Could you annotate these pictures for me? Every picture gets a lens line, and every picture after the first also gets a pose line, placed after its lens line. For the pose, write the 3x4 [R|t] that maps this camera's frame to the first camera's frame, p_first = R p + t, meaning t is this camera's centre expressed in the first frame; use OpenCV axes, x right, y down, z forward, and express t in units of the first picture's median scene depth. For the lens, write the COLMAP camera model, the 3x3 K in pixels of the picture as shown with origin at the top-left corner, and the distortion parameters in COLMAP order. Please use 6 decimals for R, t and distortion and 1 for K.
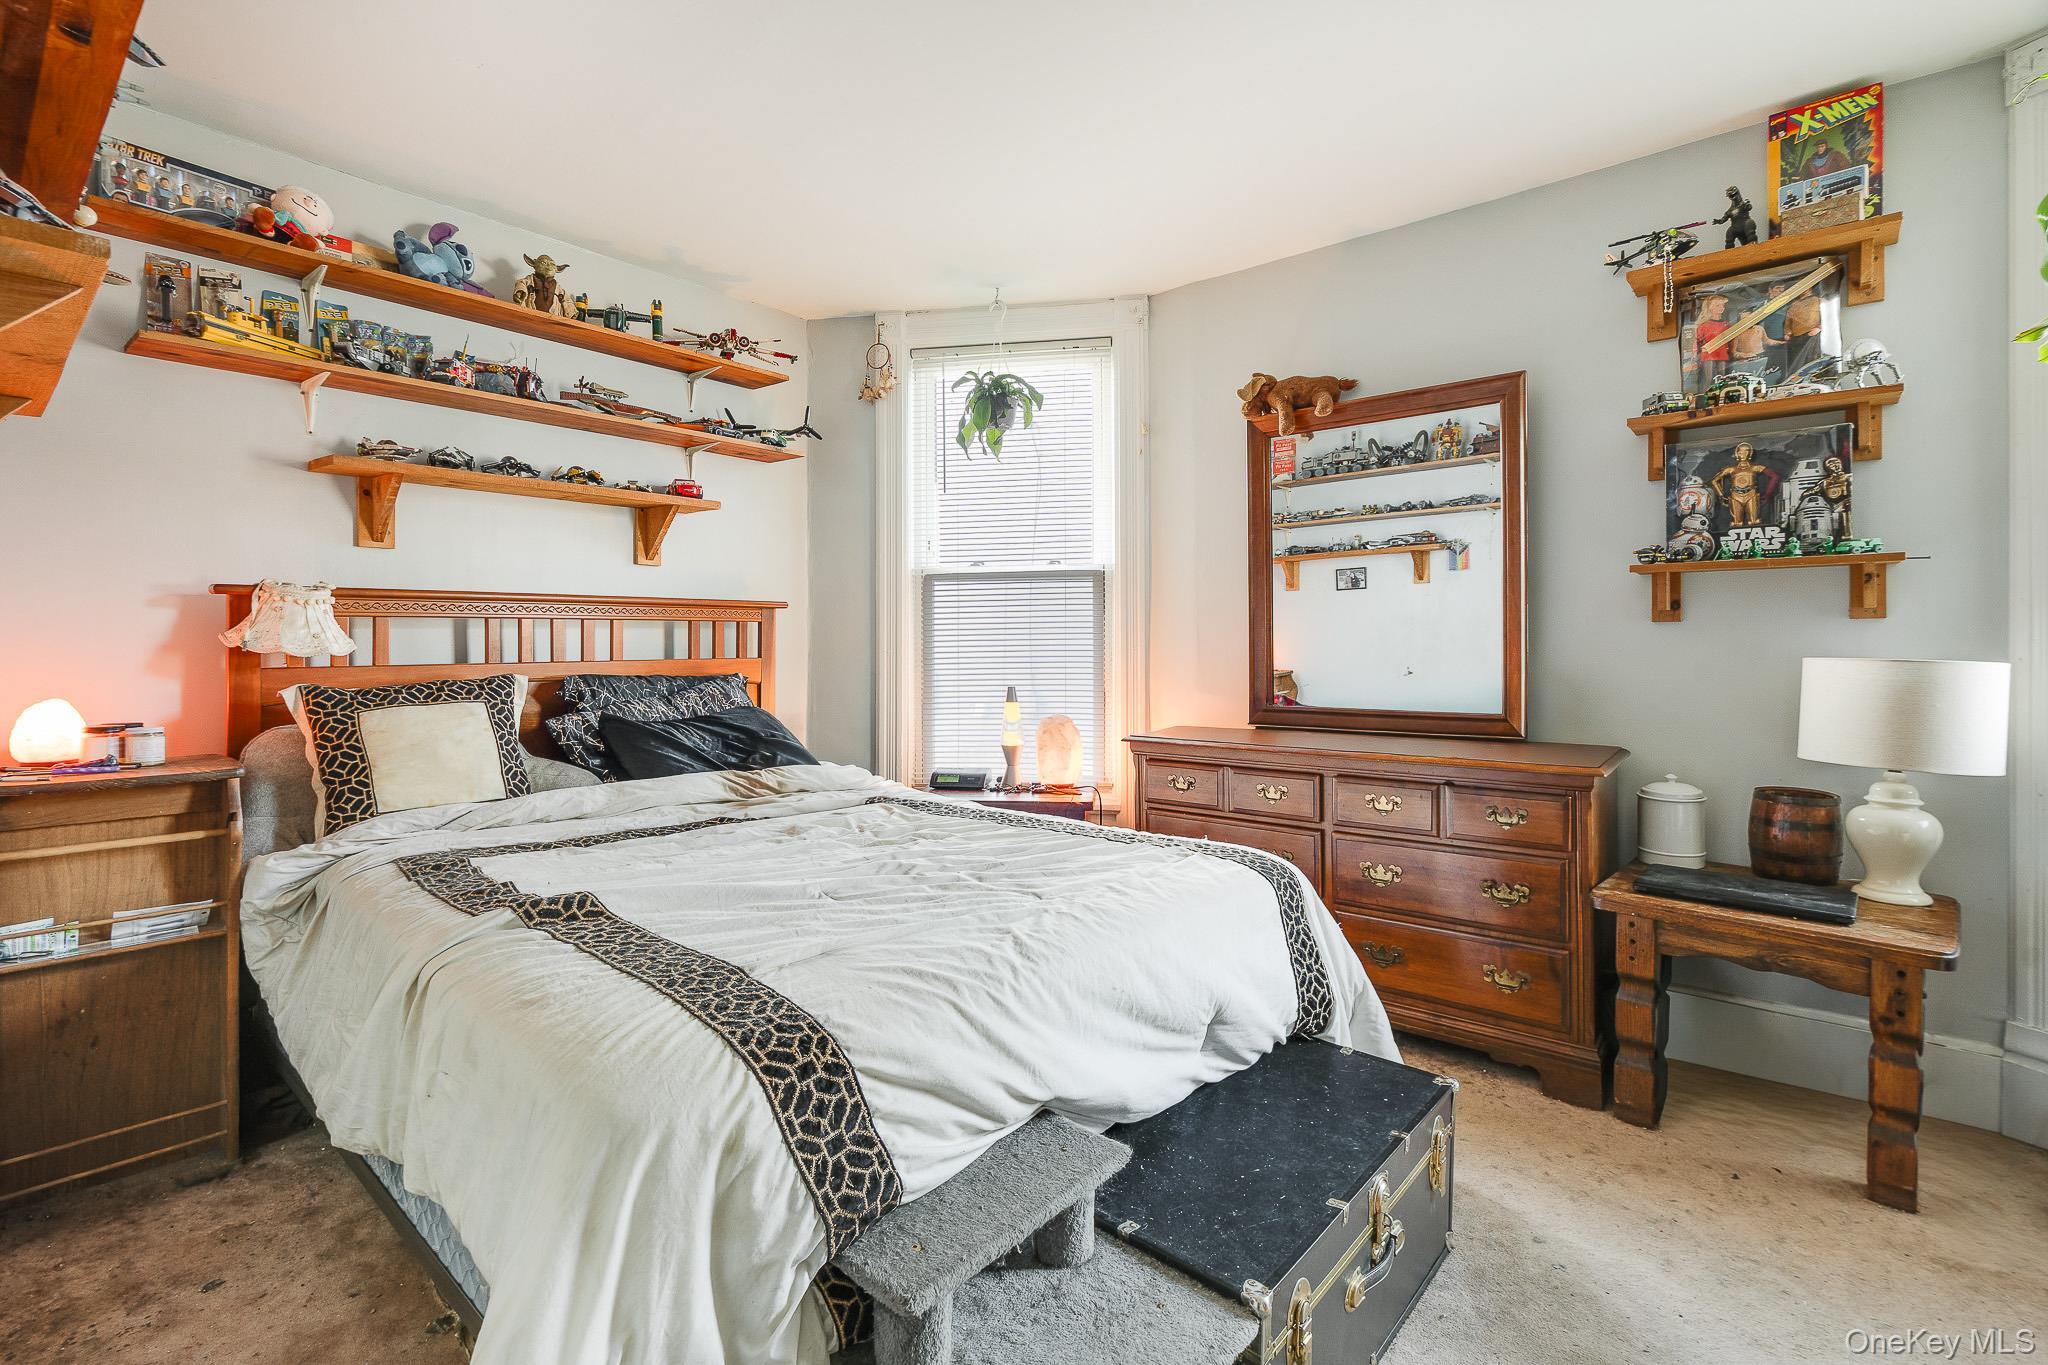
lens RADIAL K [[940.6, 0, 1025.5], [0, 940.6, 637.5], [0, 0, 1]] dist [0.001651, 0.000240]
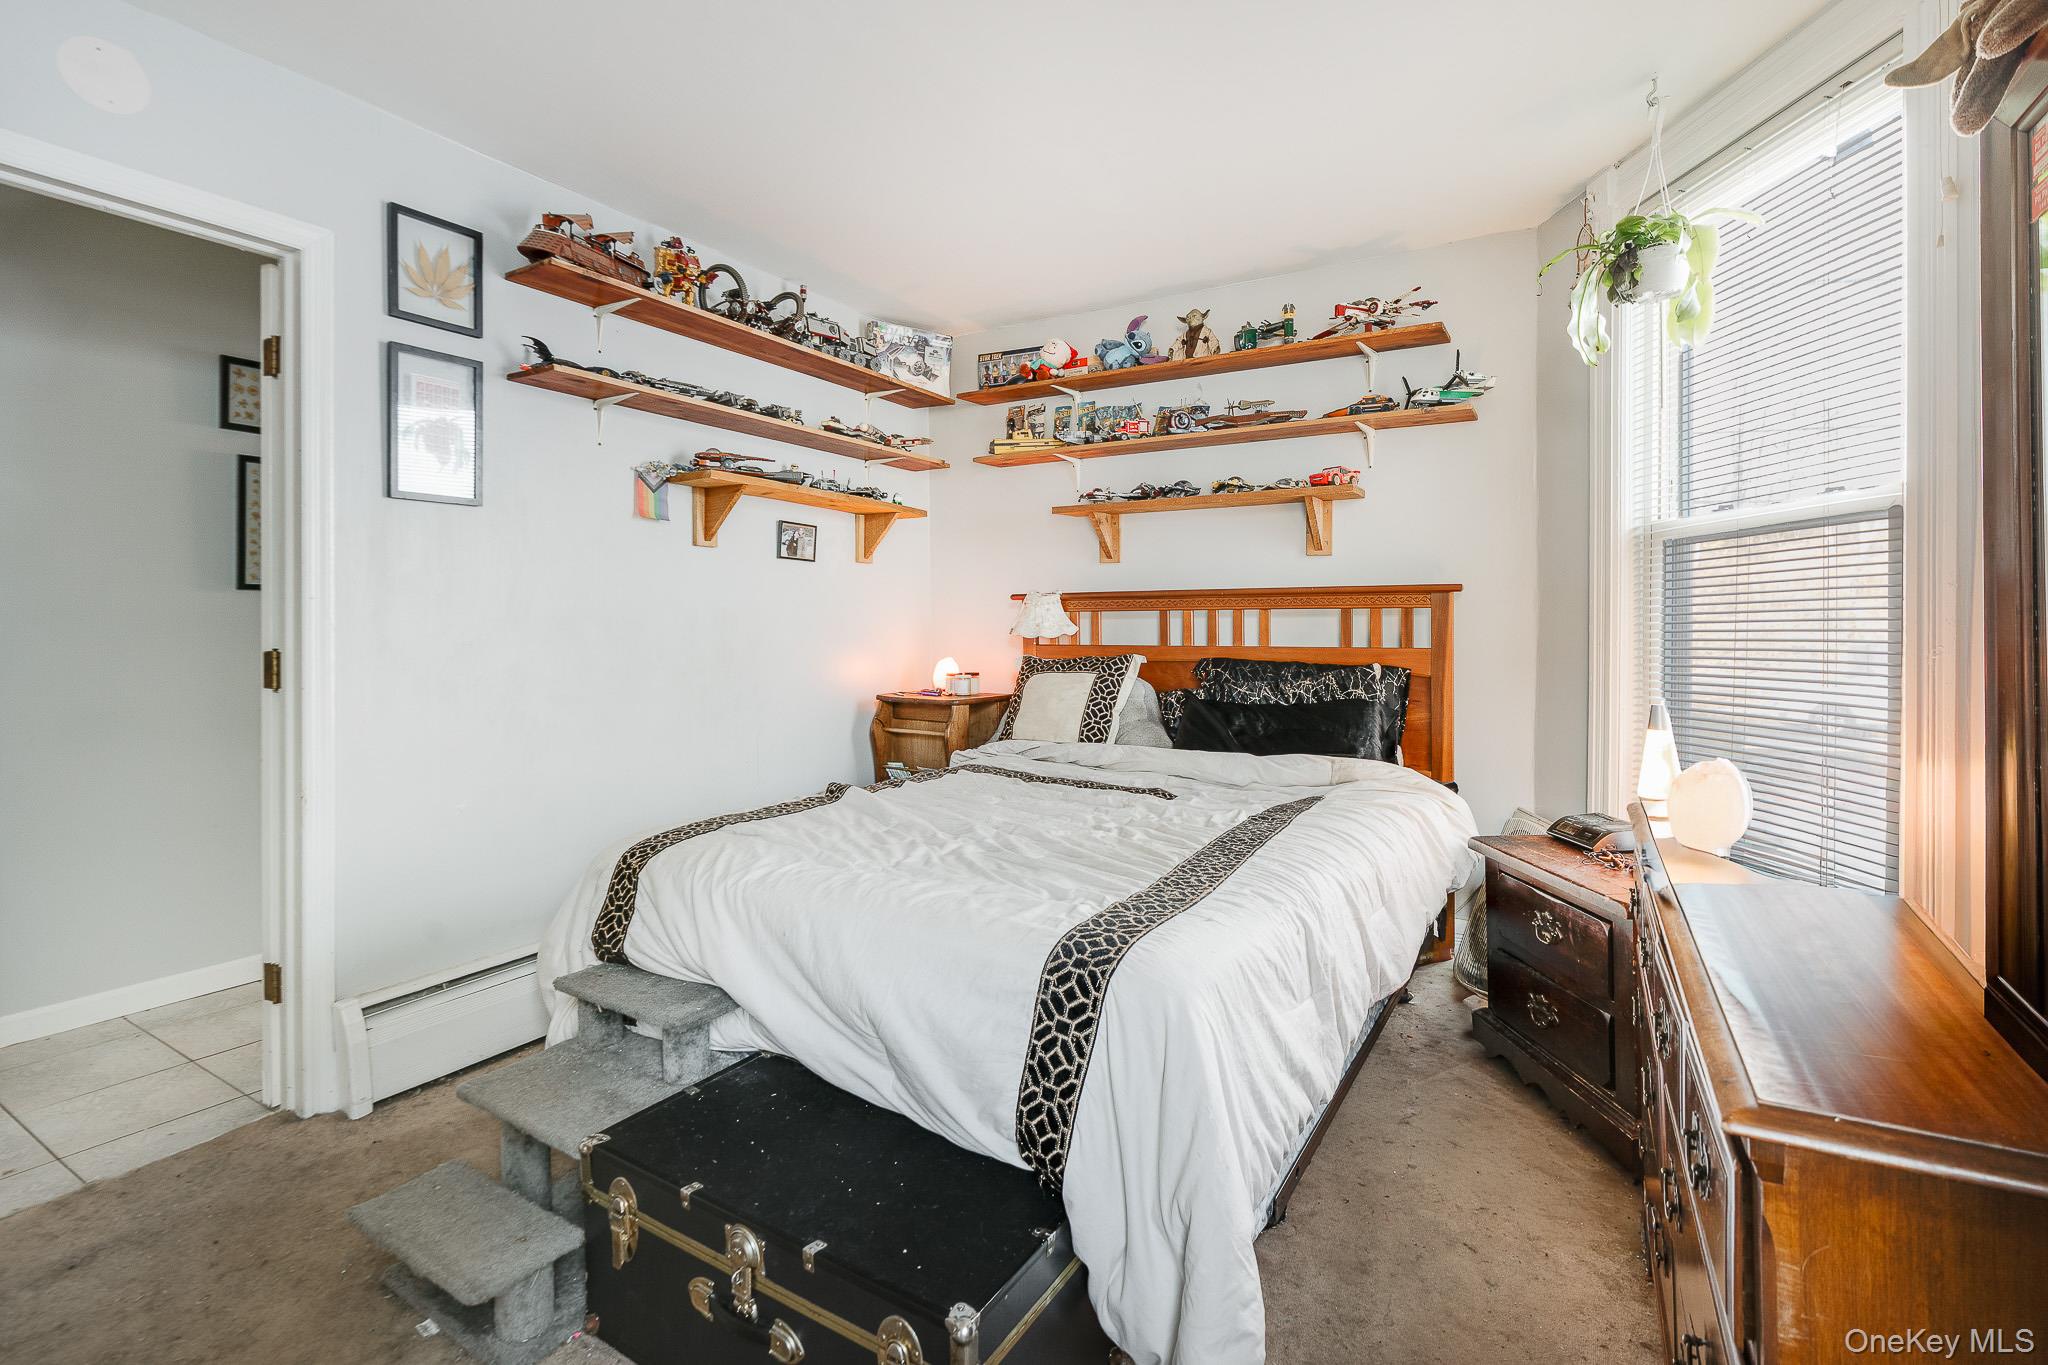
lens RADIAL K [[940.6, 0, 1025.5], [0, 940.6, 637.5], [0, 0, 1]] dist [0.001651, 0.000240]
pose [[0.160939, 0.015364, -0.986845, 0.612801], [-0.001617, 0.999882, 0.015303, -0.002213], [0.986963, -0.000867, 0.160945, 0.551552]]
